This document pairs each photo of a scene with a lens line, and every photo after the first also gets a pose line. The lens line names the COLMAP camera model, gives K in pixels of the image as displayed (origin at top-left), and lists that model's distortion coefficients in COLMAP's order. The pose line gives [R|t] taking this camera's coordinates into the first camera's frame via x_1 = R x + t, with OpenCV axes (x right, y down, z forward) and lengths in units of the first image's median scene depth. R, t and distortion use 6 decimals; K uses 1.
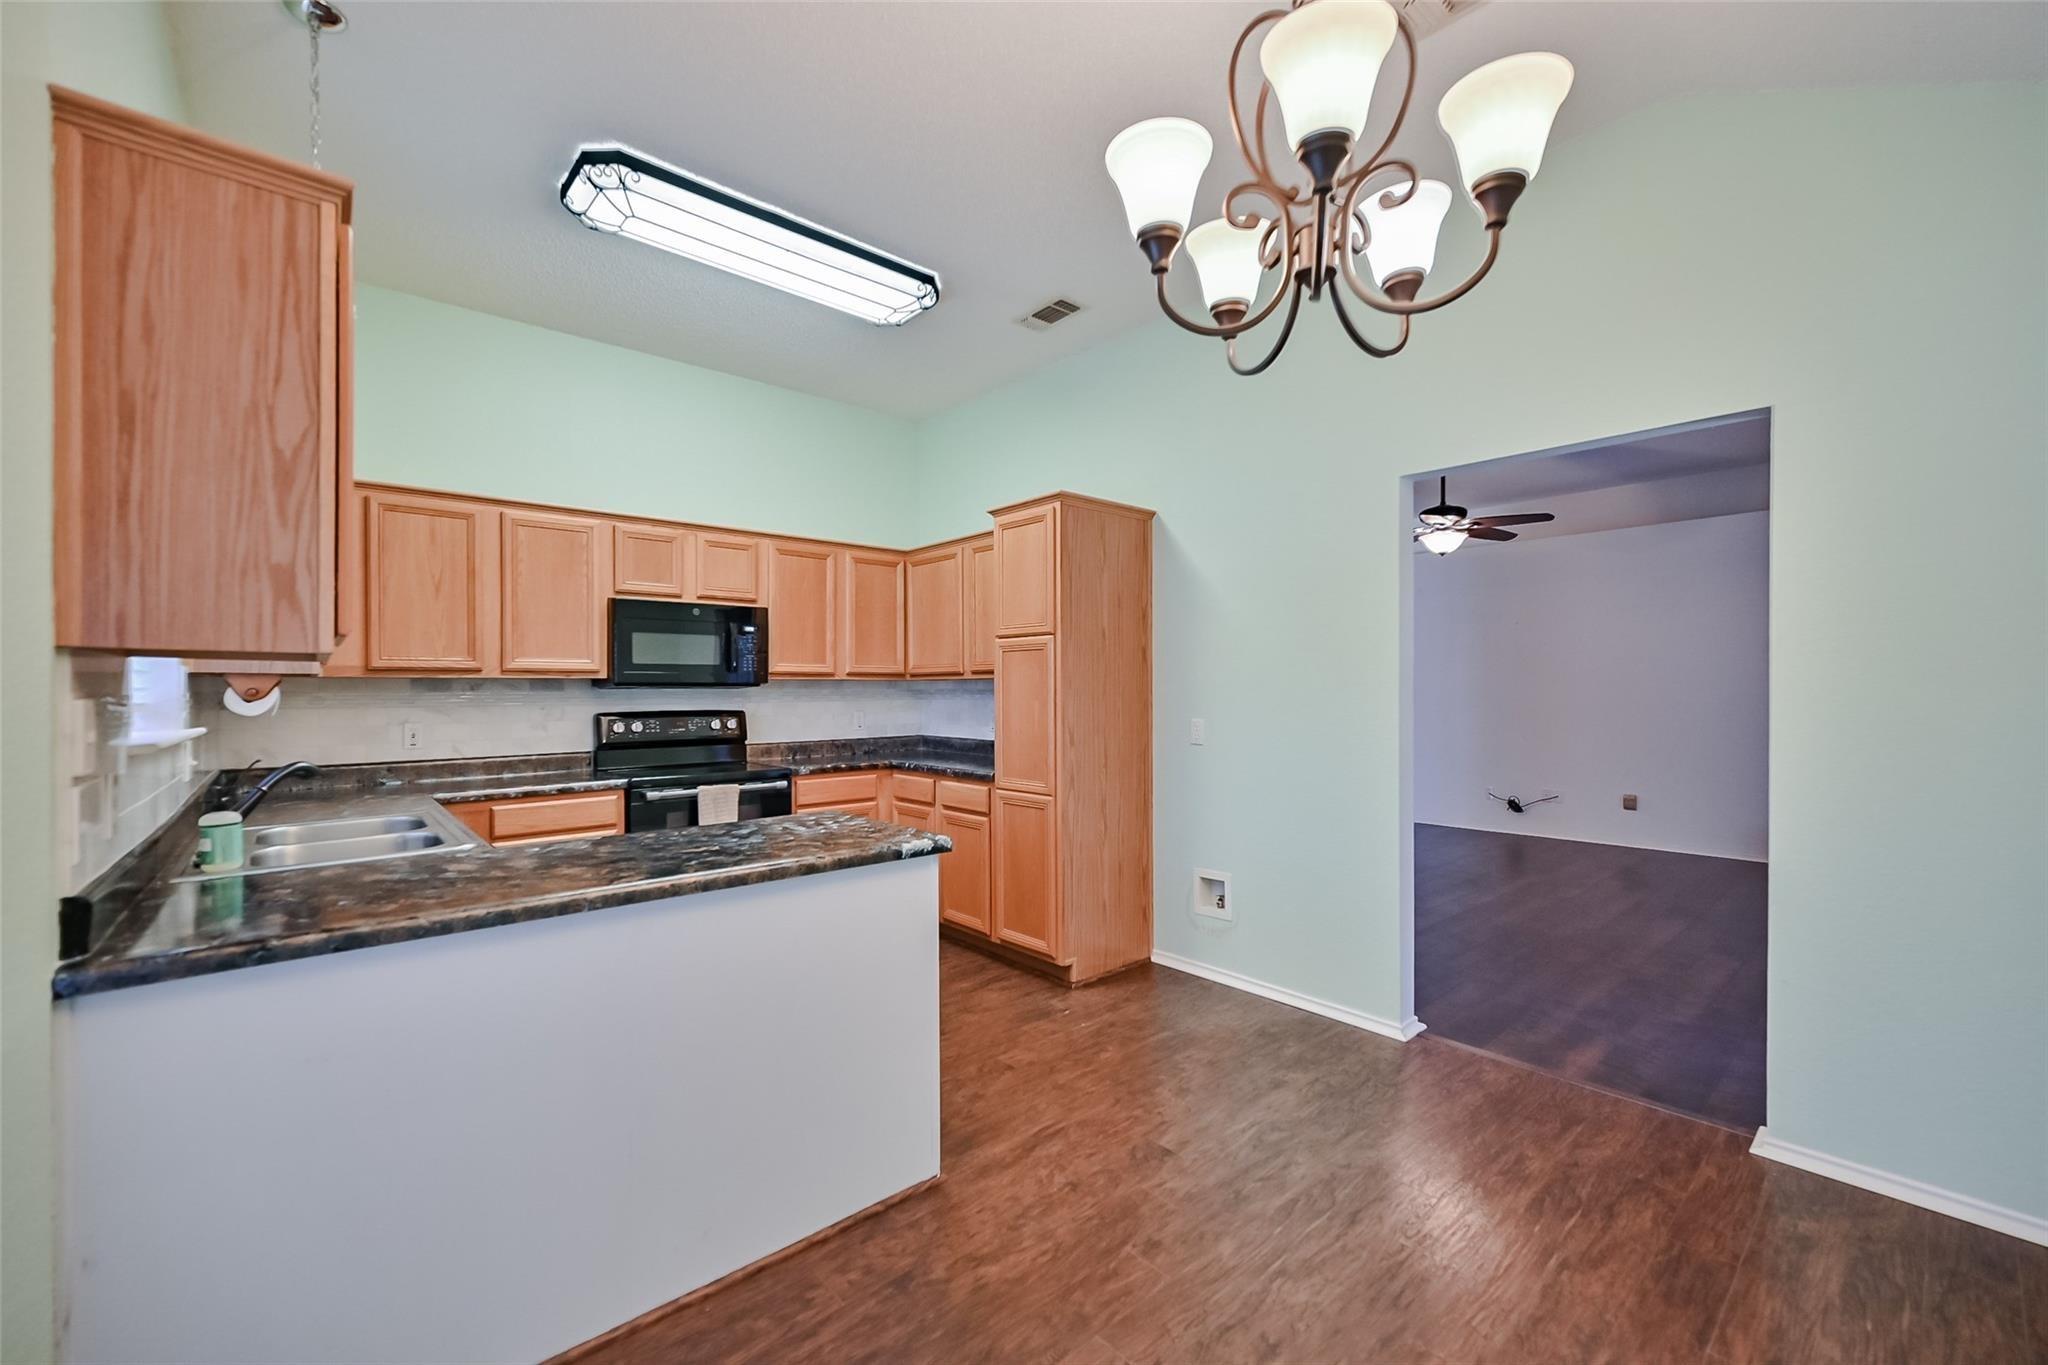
lens RADIAL K [[834.8, 0, 1062.2], [0, 834.8, 691.5], [0, 0, 1]] dist [-0.000478, 0.000053]
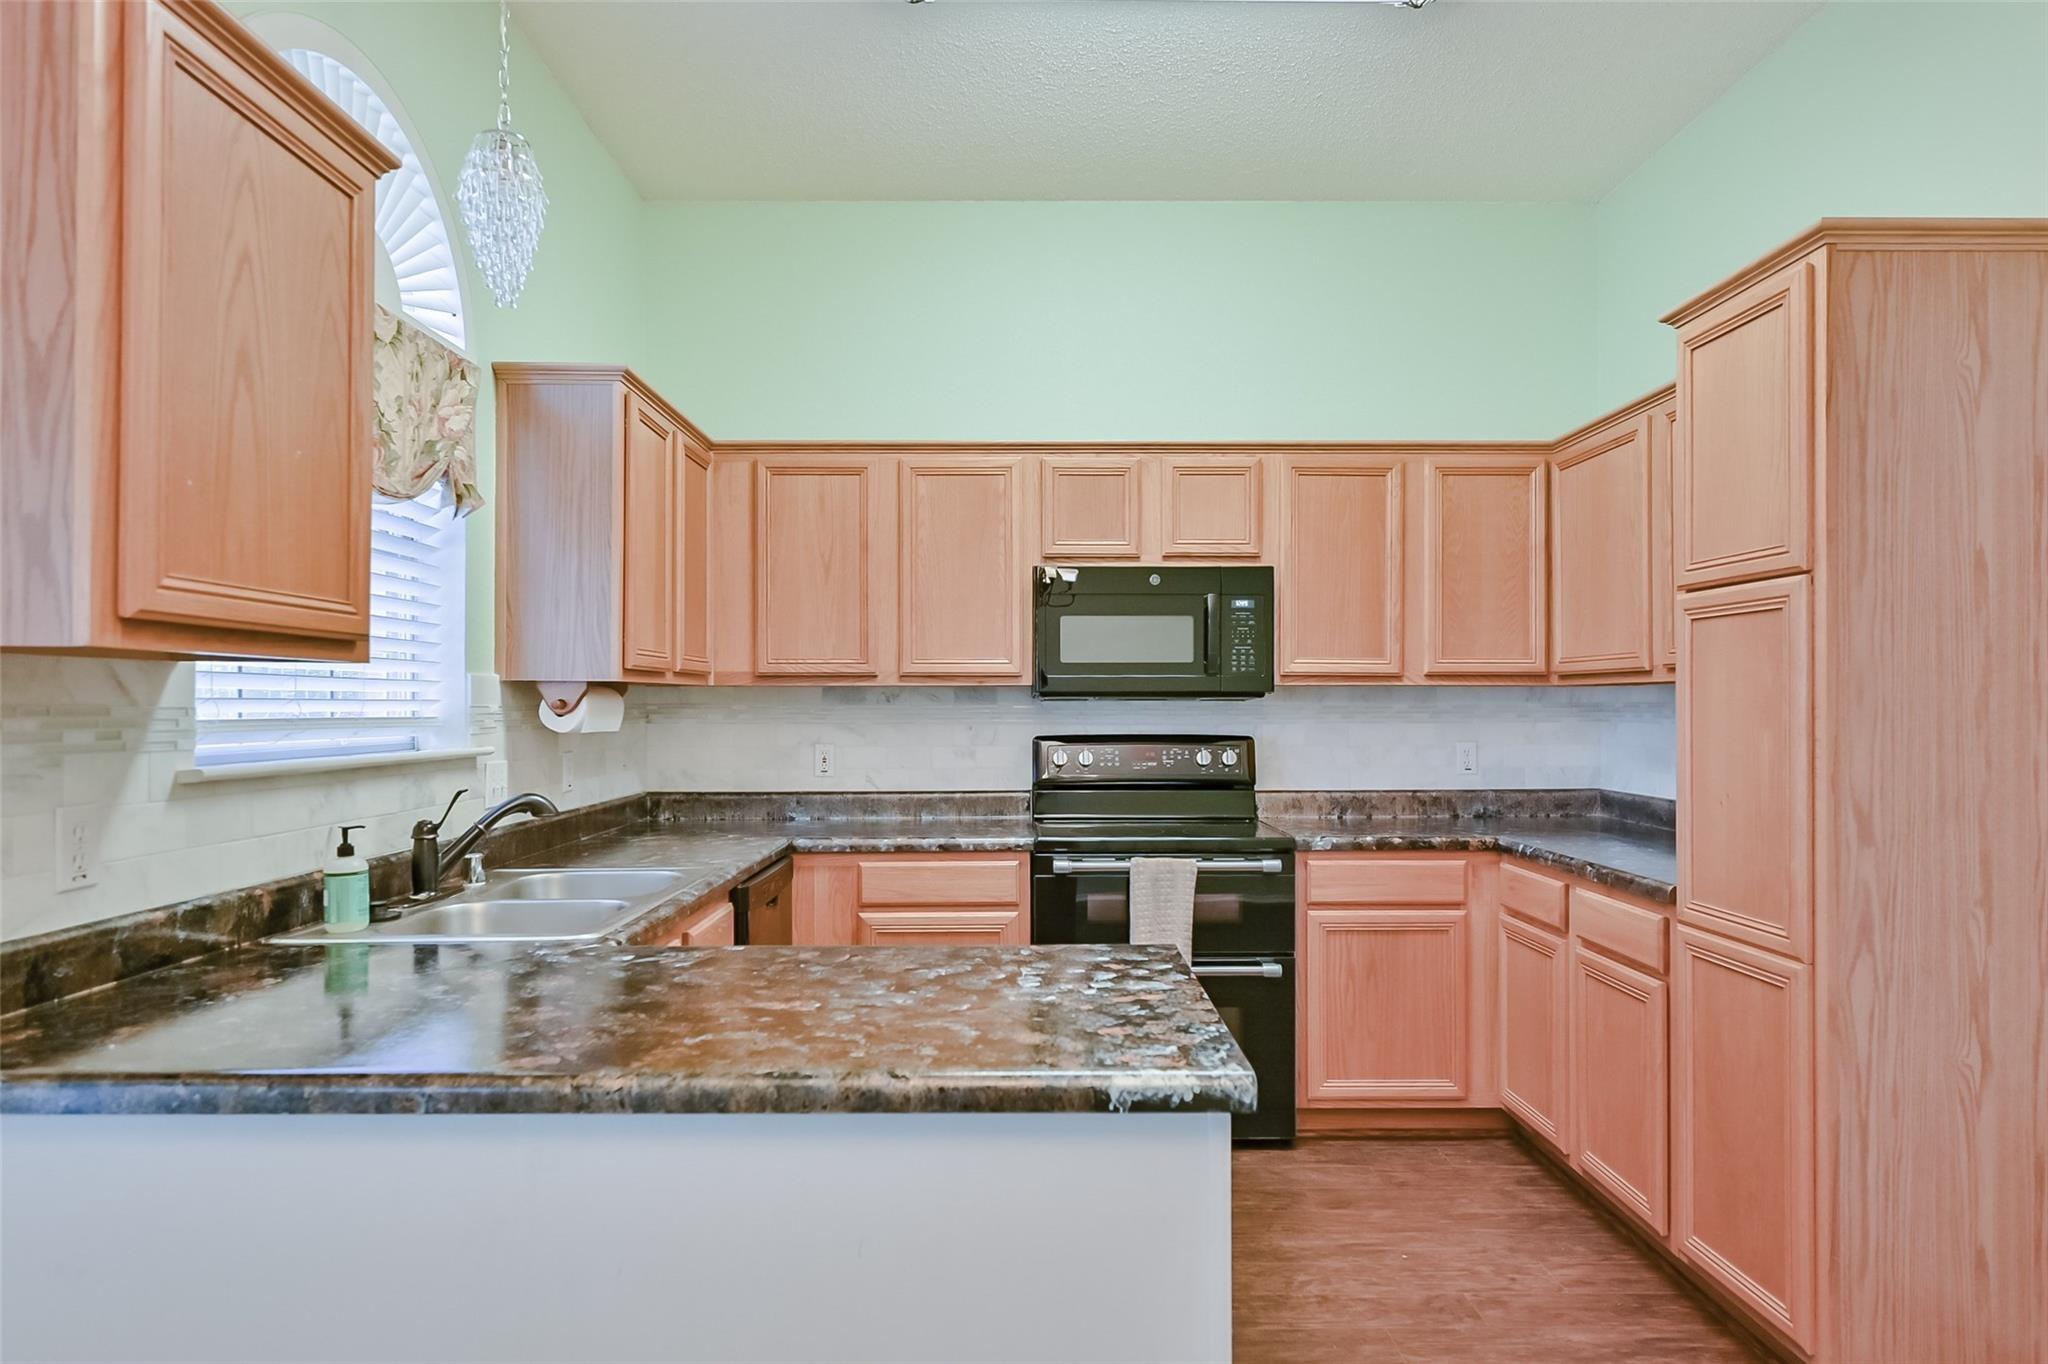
lens RADIAL K [[1158.5, 0, 1022.5], [0, 1158.5, 695.5], [0, 0, 1]] dist [-0.007192, 0.013455]
pose [[0.729138, -0.000334, -0.684366, 0.093864], [-0.004609, 0.999975, -0.005398, -0.002210], [0.684351, 0.007090, 0.729118, 0.295925]]
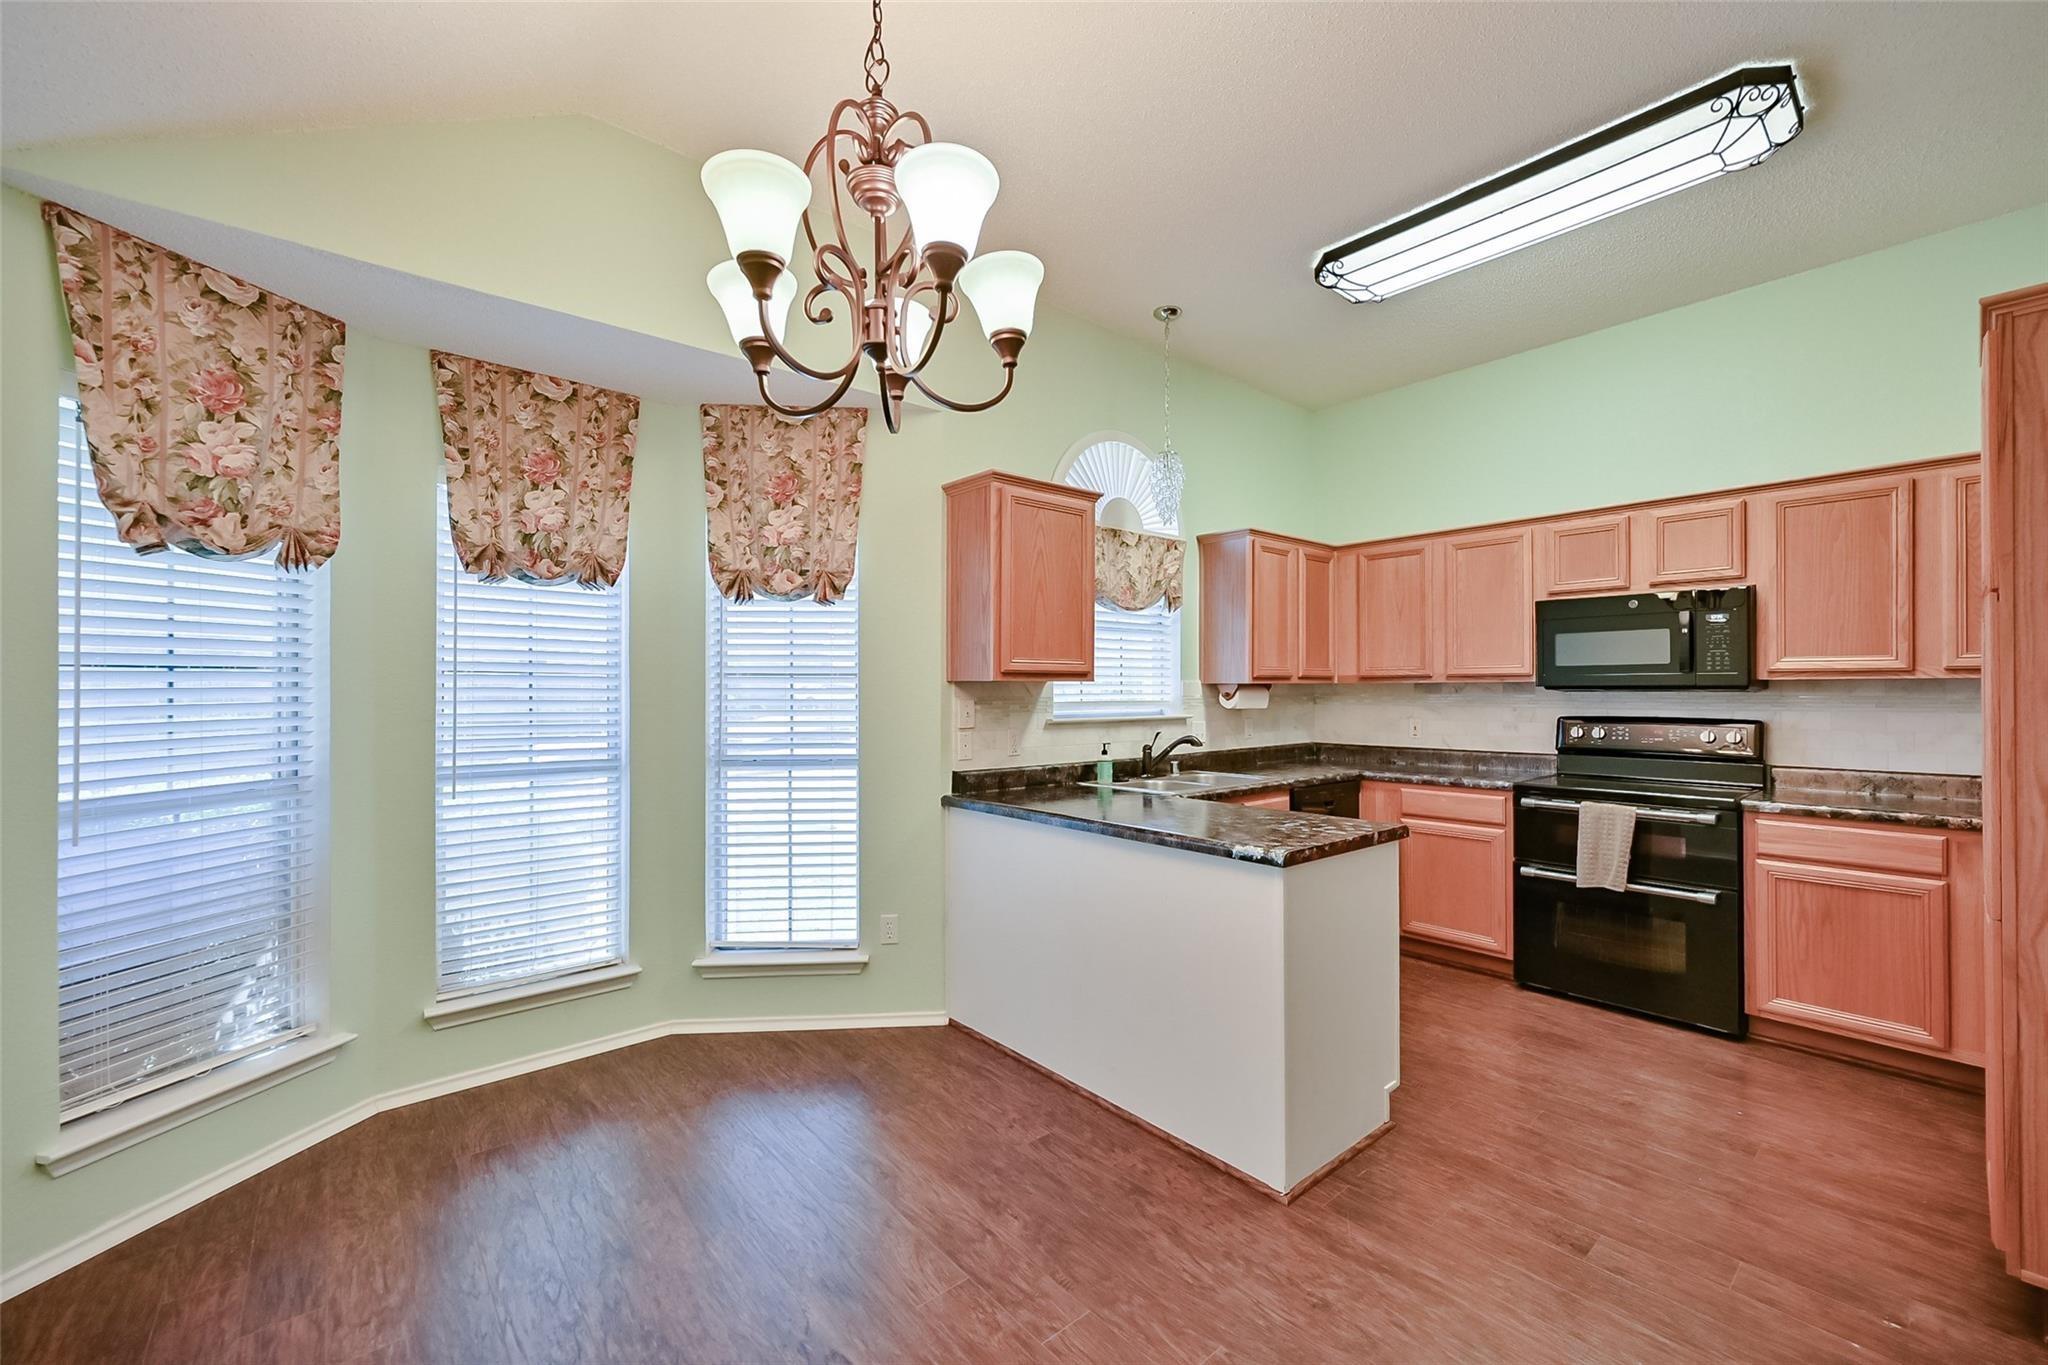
lens RADIAL K [[848.2, 0, 1024.0], [0, 848.2, 682.5], [0, 0, 1]] dist [-0.000899, -0.000045]
pose [[-0.065750, -0.002100, -0.997834, 0.497934], [0.001488, 0.999996, -0.002202, -0.013243], [0.997835, -0.001629, -0.065746, 0.435442]]
